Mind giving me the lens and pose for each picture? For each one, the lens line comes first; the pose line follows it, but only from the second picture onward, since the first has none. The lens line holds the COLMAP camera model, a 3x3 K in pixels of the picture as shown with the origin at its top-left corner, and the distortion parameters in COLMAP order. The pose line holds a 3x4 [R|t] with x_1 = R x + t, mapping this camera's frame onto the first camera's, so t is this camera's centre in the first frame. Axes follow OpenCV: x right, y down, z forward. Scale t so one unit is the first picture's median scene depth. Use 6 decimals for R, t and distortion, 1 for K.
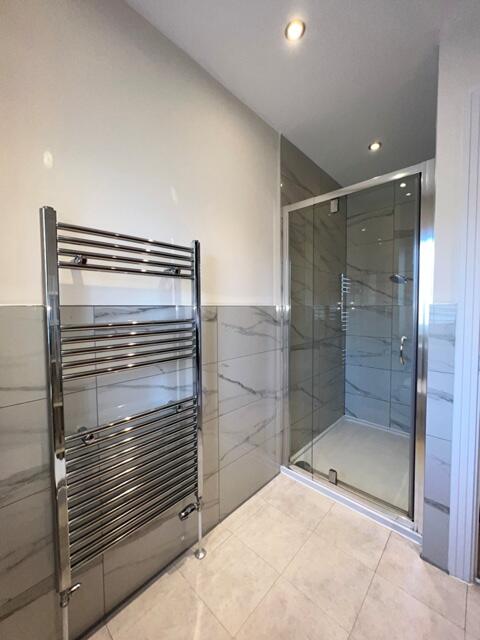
lens RADIAL K [[256.3, 0, 240.0], [0, 256.3, 320.0], [0, 0, 1]] dist [-0.002563, 0.000110]
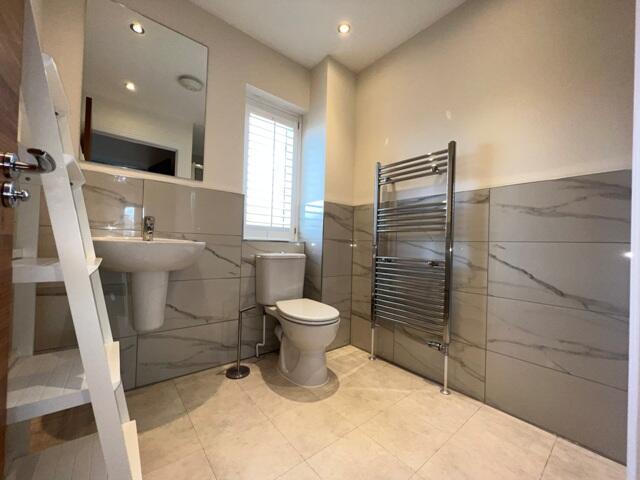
lens RADIAL K [[256.3, 0, 320.0], [0, 256.3, 242.7], [0, 0, 1]] dist [-0.002563, 0.000110]
pose [[-0.125379, -0.007248, -0.992082, 1.045060], [-0.078888, 0.996880, 0.002687, 0.222665], [0.988968, 0.078600, -0.125559, 0.460905]]
